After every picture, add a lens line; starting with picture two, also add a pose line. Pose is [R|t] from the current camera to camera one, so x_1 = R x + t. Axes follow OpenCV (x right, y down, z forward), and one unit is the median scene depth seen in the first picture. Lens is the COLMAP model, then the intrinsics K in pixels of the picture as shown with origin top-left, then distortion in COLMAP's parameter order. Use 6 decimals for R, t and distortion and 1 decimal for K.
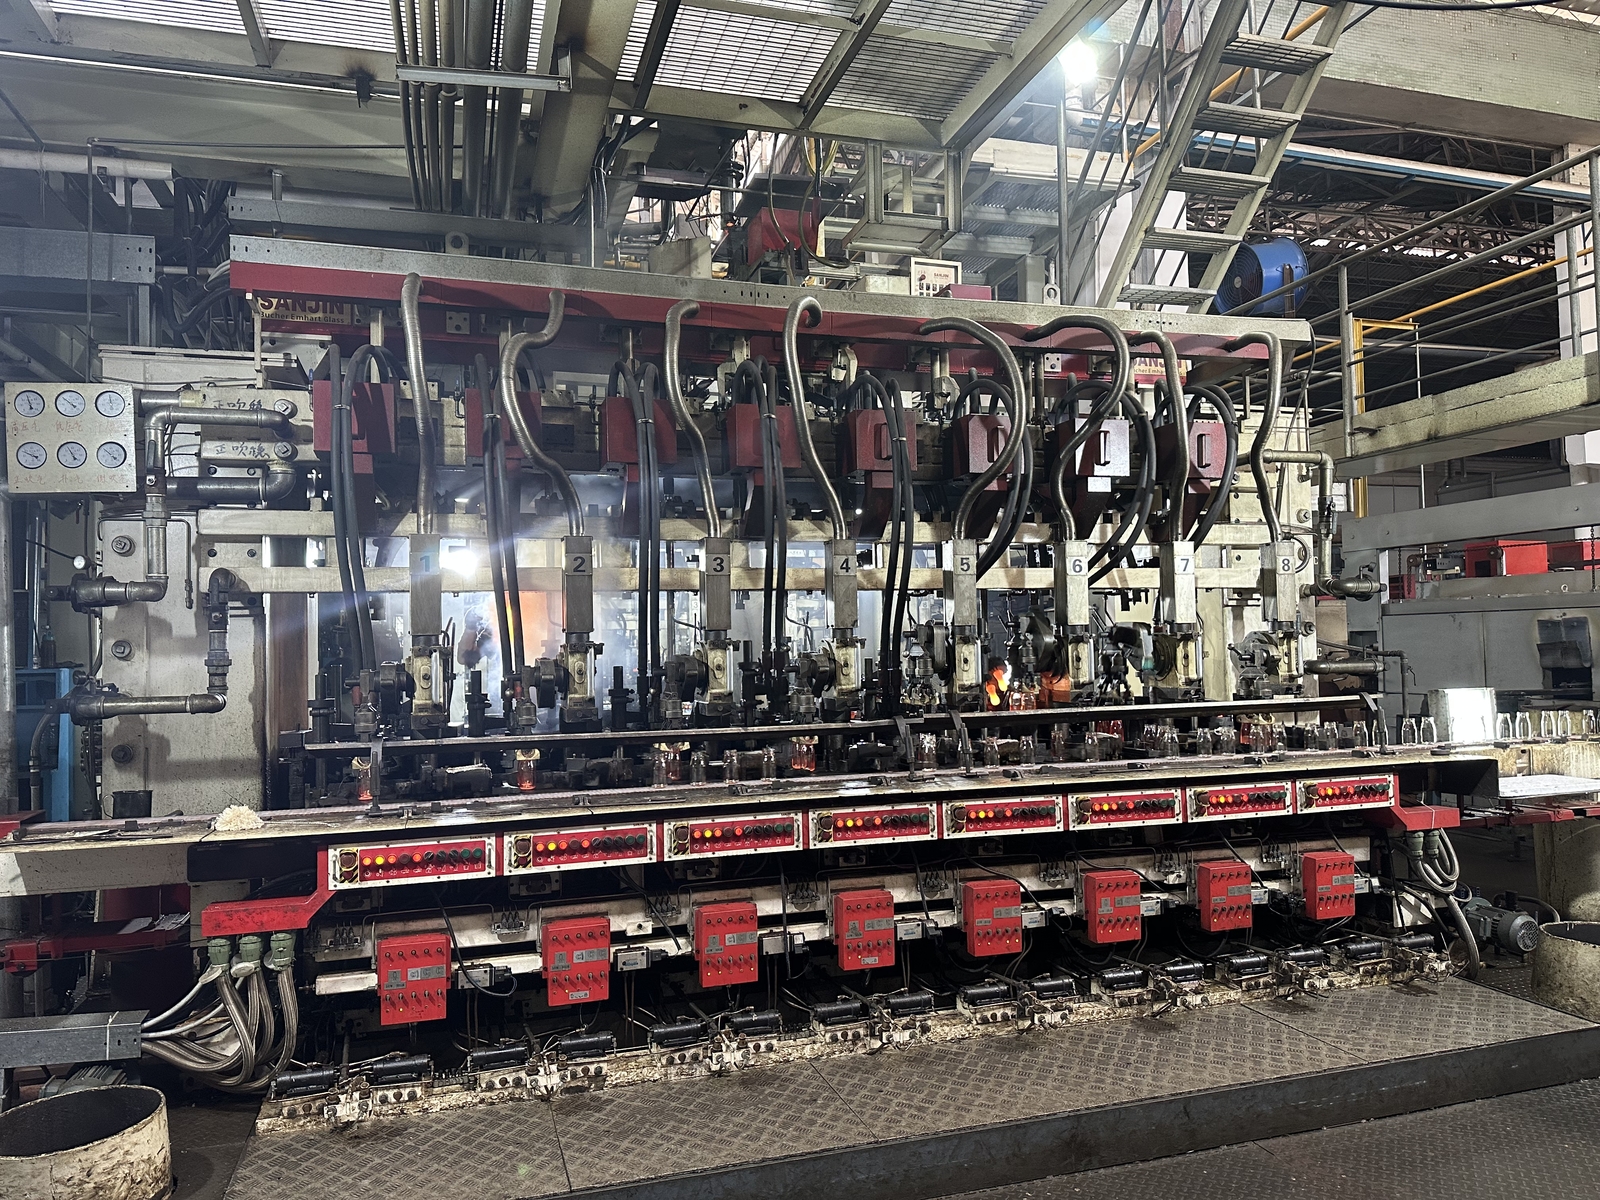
lens RADIAL K [[1106.6, 0, 800.0], [0, 1106.6, 600.0], [0, 0, 1]] dist [0.035802, -0.037890]
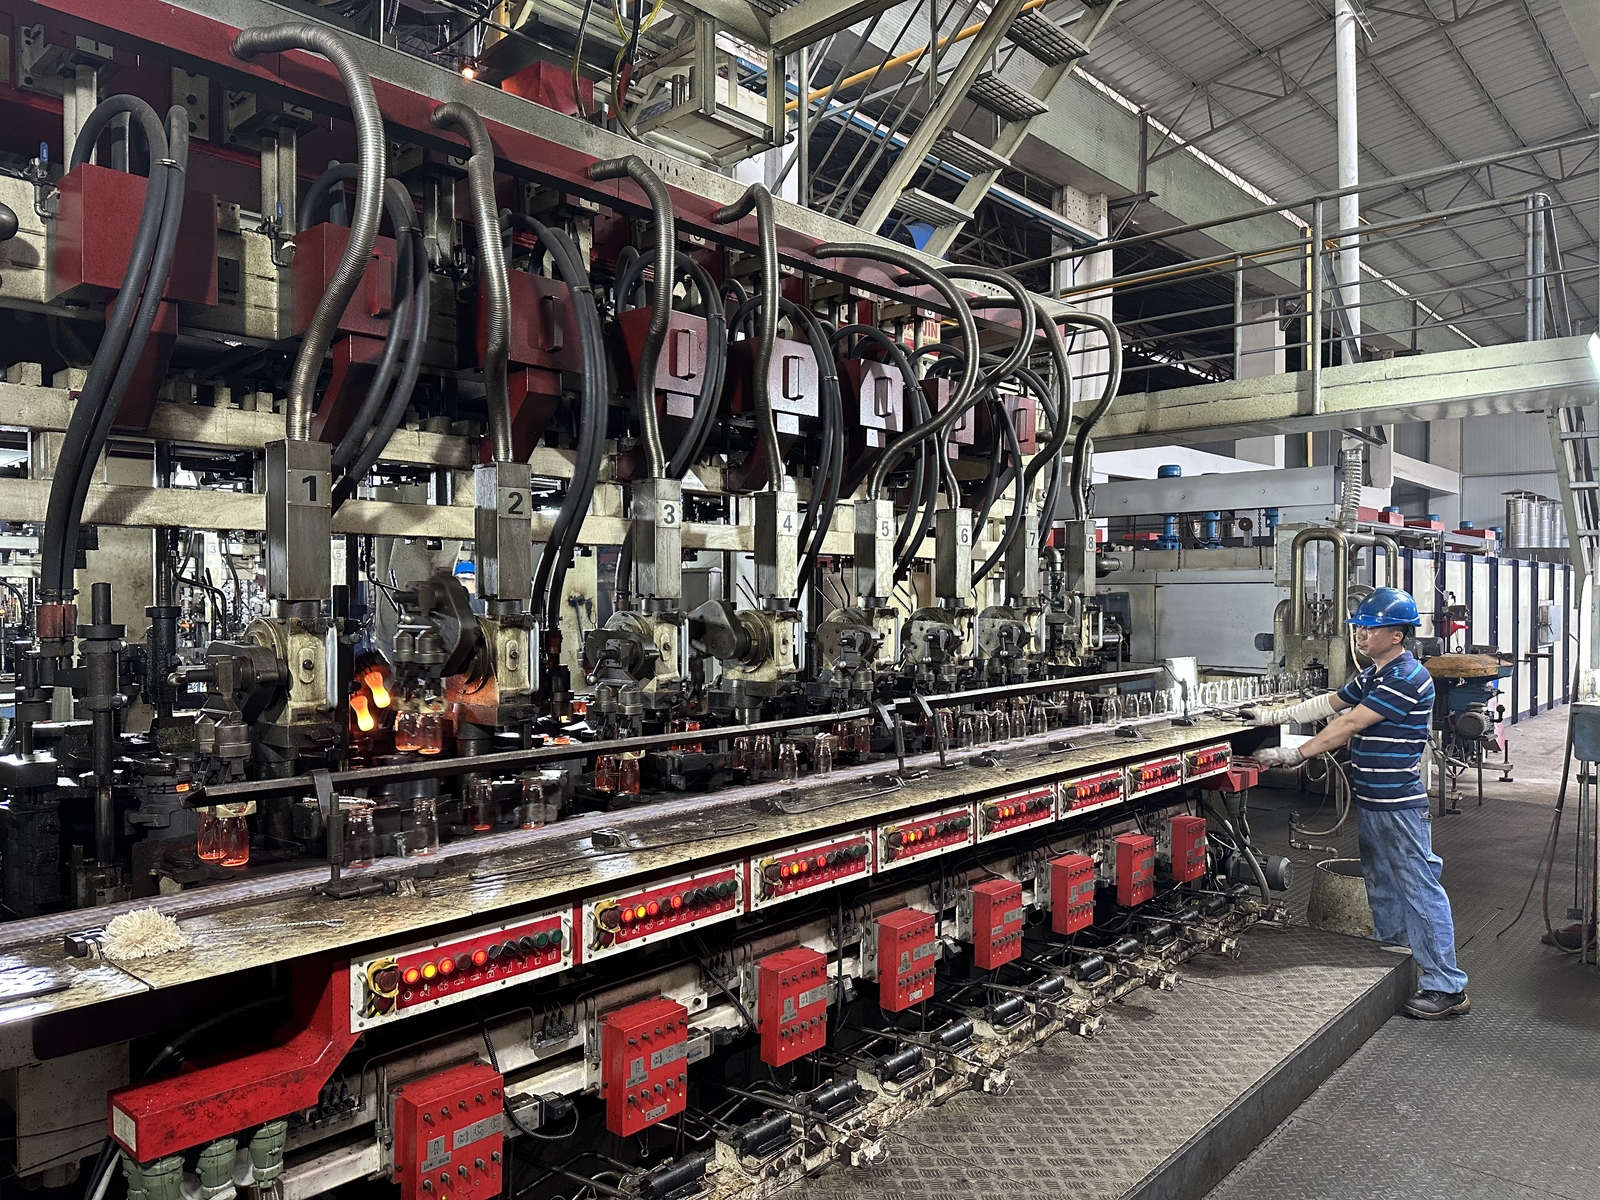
lens RADIAL K [[1125.3, 0, 800.0], [0, 1125.3, 600.0], [0, 0, 1]] dist [0.011260, -0.002650]
pose [[0.861858, 0.017272, 0.506855, -0.432139], [-0.037903, 0.998819, 0.030413, 0.000833], [-0.505731, -0.045423, 0.861495, 0.301972]]
